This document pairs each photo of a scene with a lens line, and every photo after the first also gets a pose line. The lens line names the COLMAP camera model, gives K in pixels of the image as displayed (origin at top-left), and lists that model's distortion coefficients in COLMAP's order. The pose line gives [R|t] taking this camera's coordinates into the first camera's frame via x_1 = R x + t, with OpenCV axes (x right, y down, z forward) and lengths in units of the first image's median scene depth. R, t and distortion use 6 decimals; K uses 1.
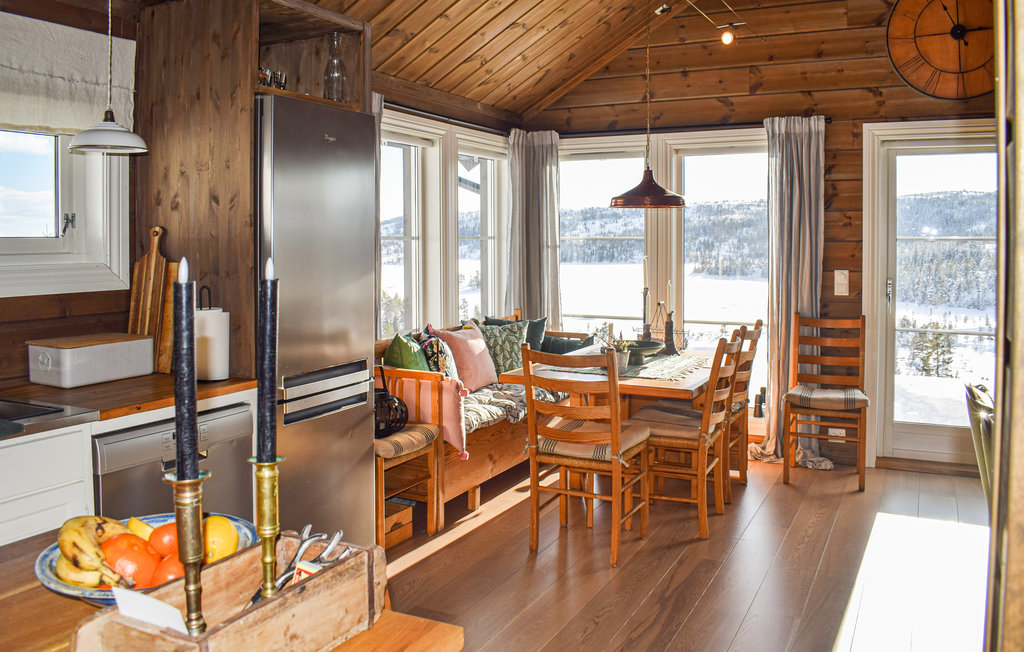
lens RADIAL K [[857.8, 0, 512.0], [0, 857.8, 271.7], [0, 0, 1]] dist [-0.086224, -0.003375]
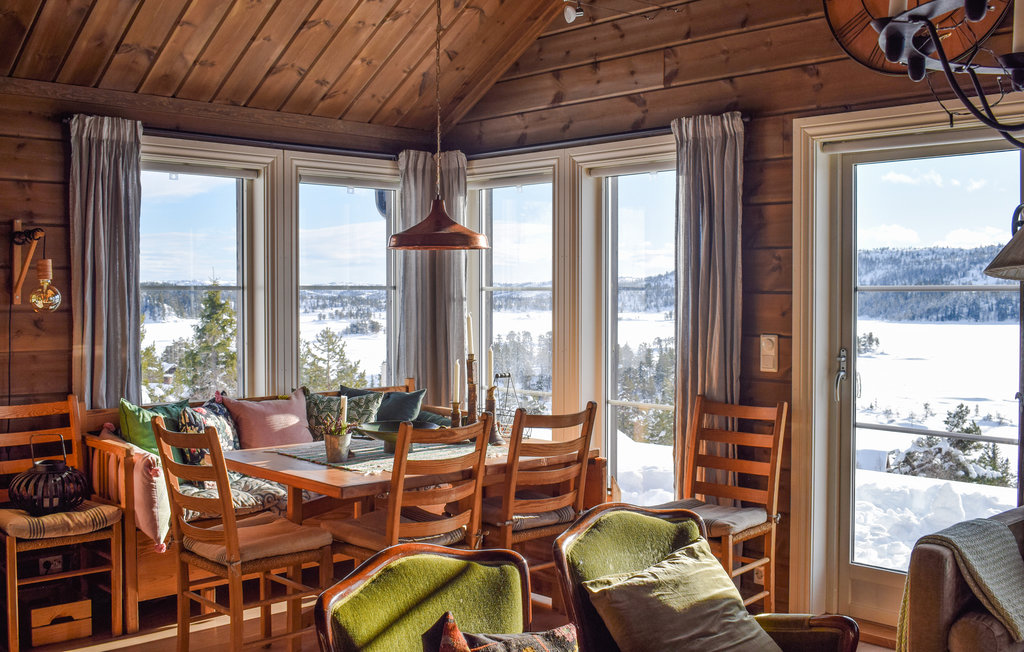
lens RADIAL K [[1090.7, 0, 512.0], [0, 1090.7, 326.0], [0, 0, 1]] dist [-0.020633, -0.028892]
pose [[0.933494, 0.014458, -0.358302, 0.509008], [-0.015598, 0.999878, -0.000290, -0.005482], [0.358254, 0.005859, 0.933606, 0.099159]]
